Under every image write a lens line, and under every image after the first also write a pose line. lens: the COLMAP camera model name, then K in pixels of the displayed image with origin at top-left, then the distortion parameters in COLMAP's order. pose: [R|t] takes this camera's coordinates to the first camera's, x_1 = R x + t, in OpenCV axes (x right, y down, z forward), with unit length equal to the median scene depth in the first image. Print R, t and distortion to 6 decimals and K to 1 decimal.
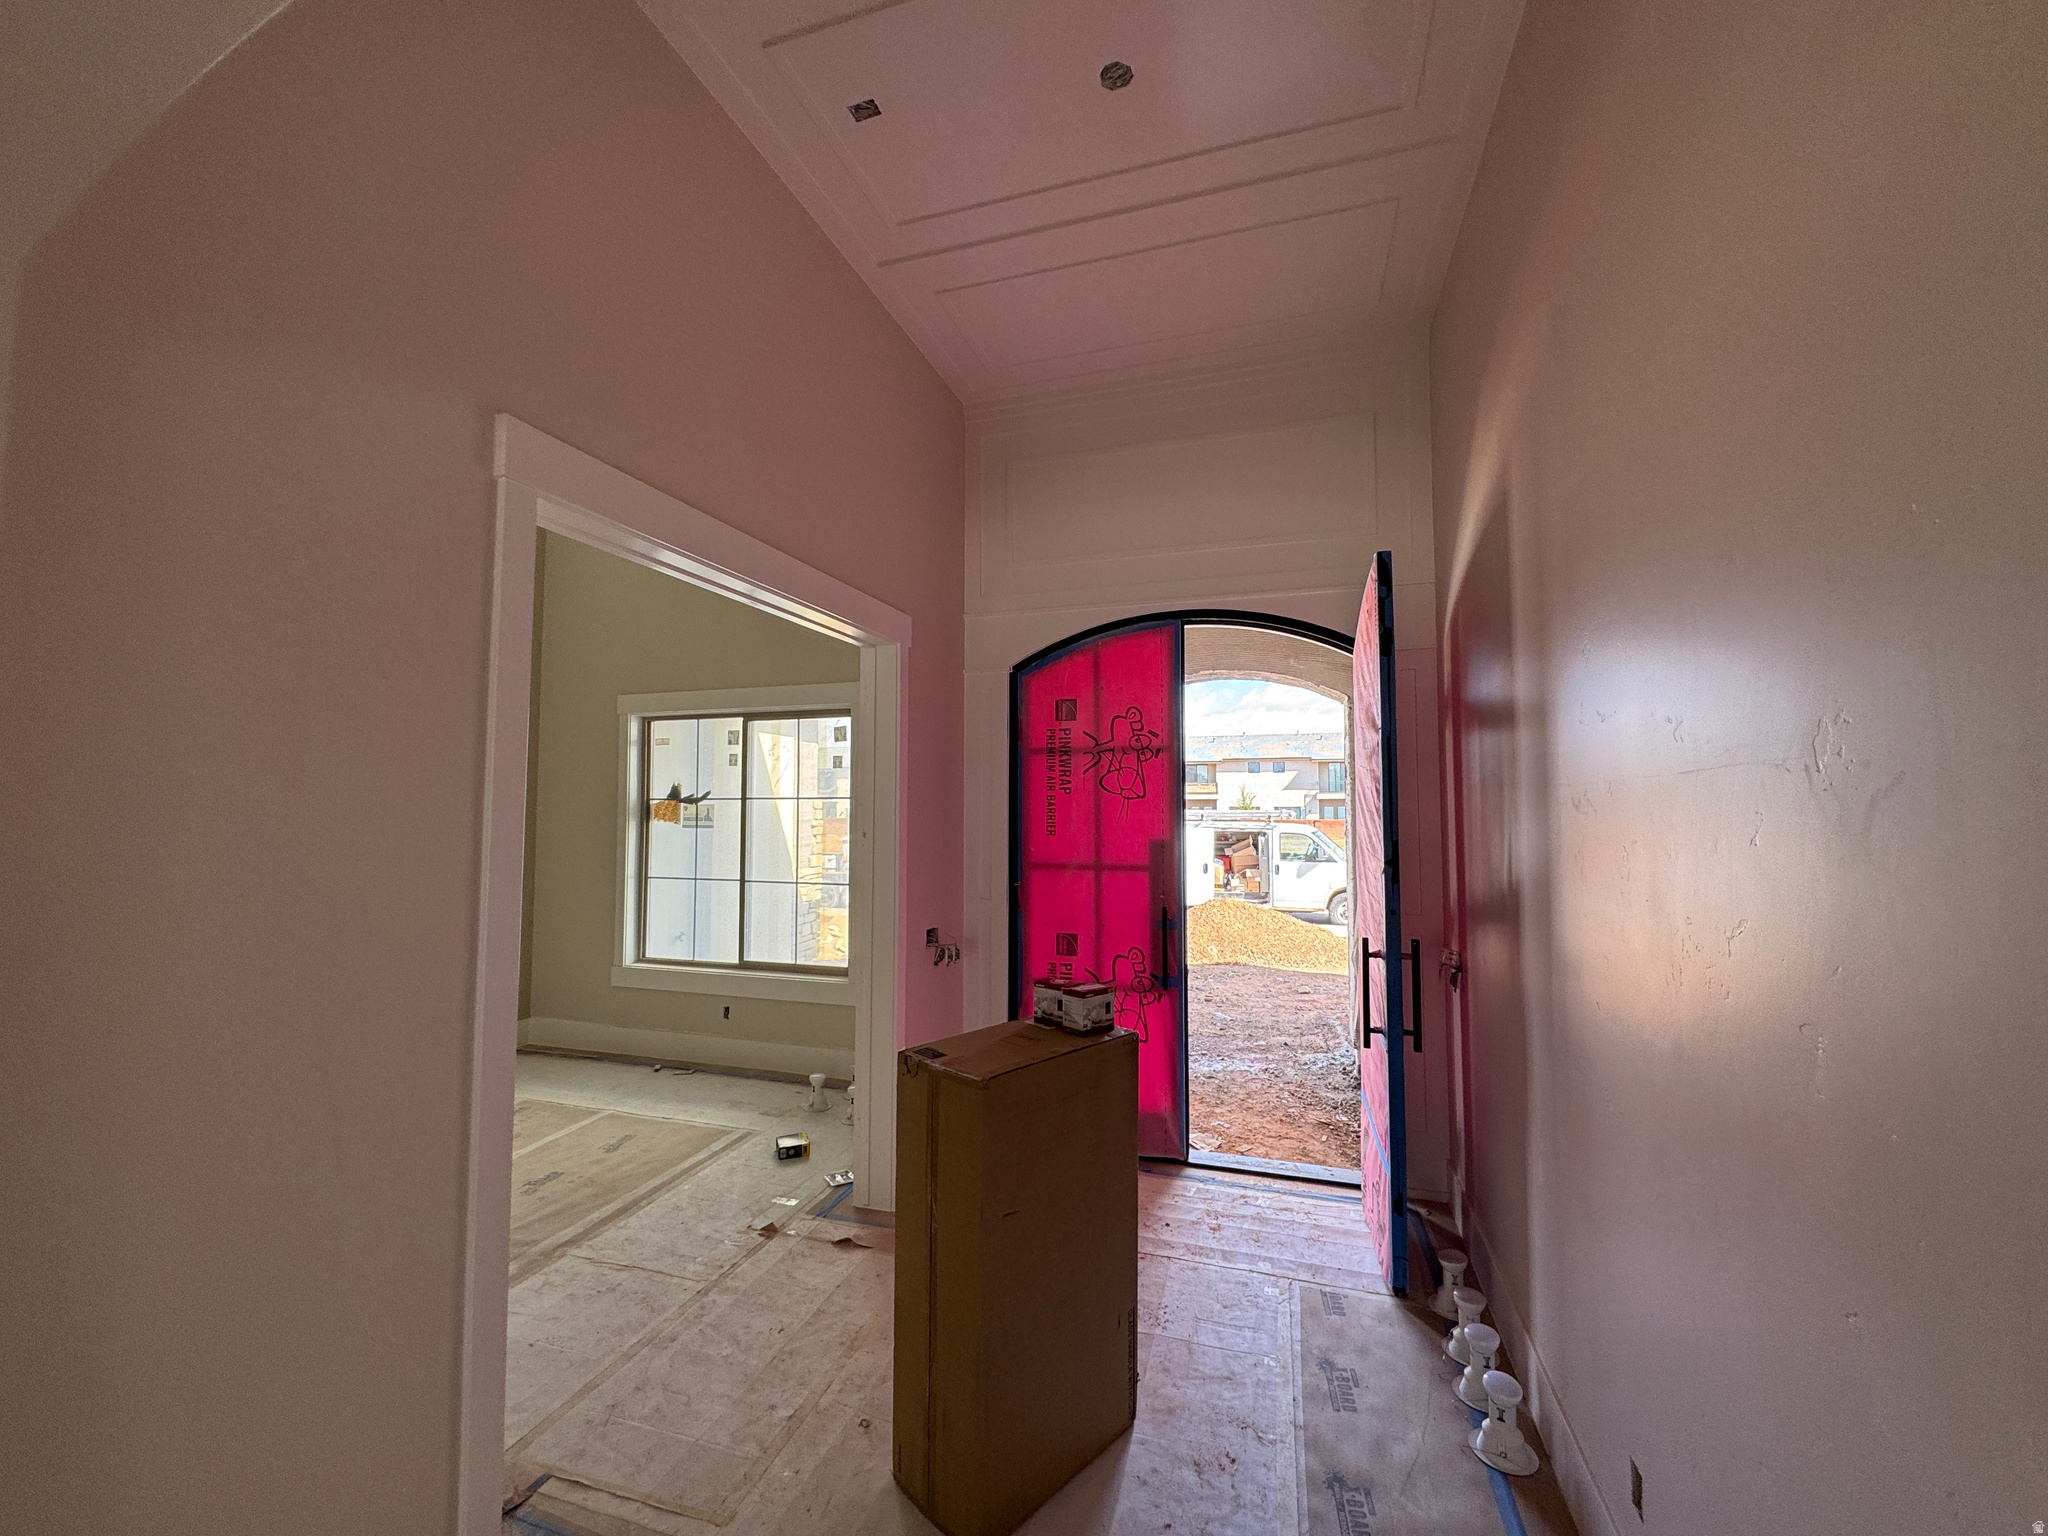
lens RADIAL K [[815.2, 0, 1023.0], [0, 815.2, 759.3], [0, 0, 1]] dist [-0.003574, 0.000360]
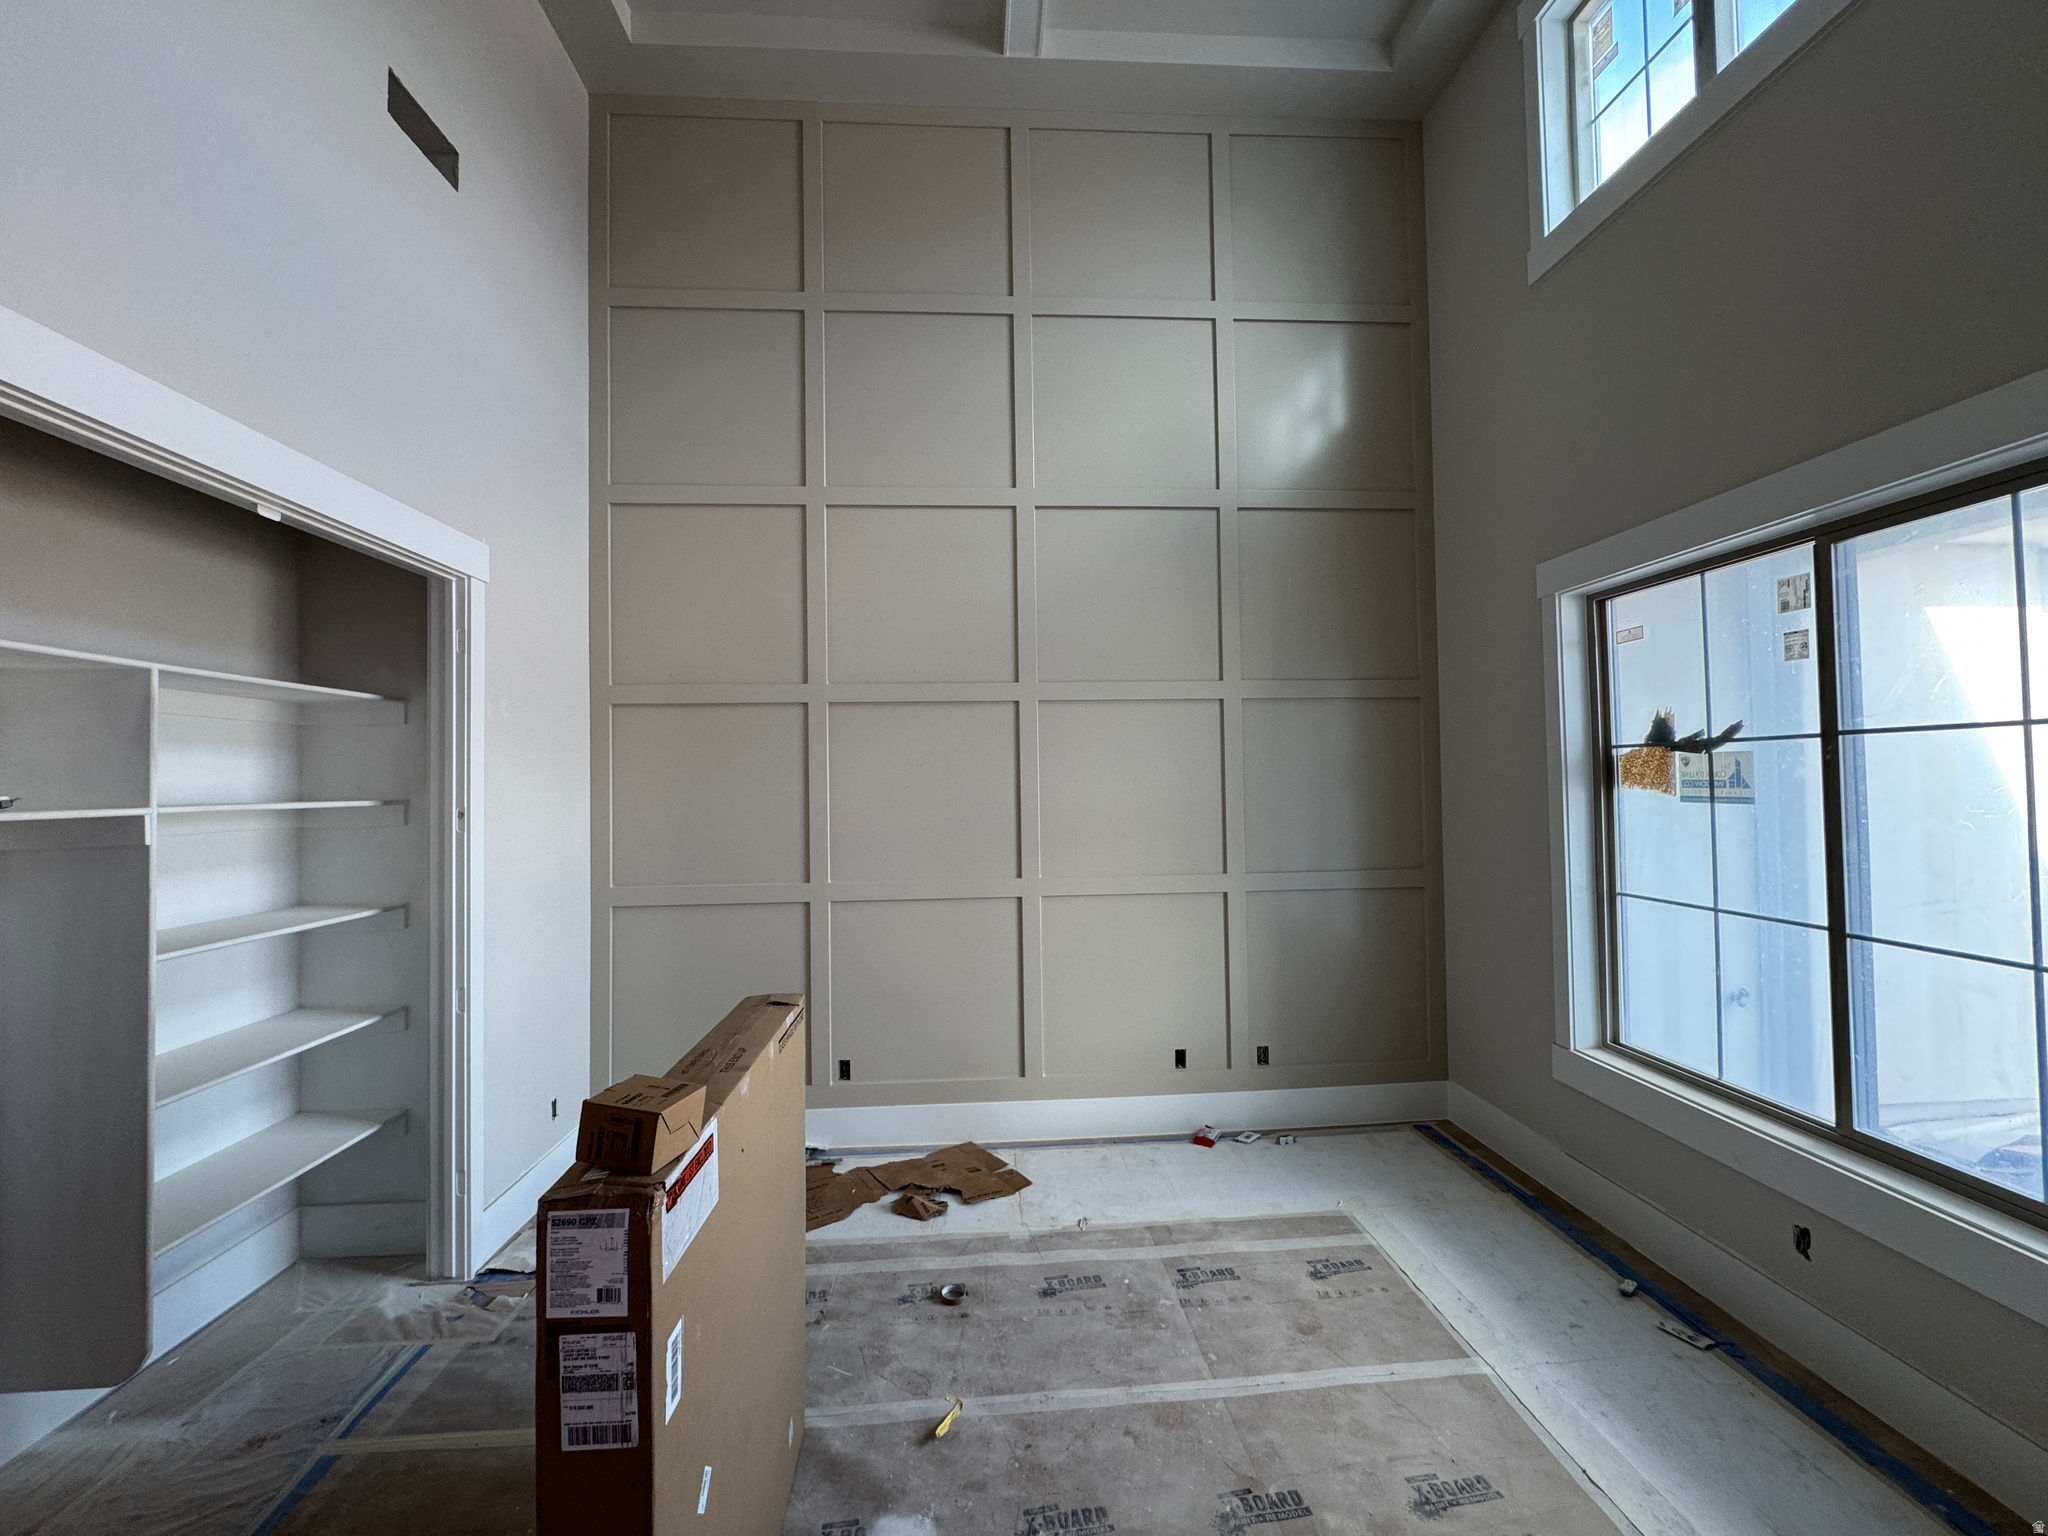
lens RADIAL K [[815.2, 0, 1025.1], [0, 815.2, 764.8], [0, 0, 1]] dist [-0.003574, 0.000360]
pose [[0.367351, -0.022796, -0.929803, -0.108042], [0.076557, 0.997048, 0.005802, 0.029266], [0.926926, -0.073314, 0.368011, 0.458980]]
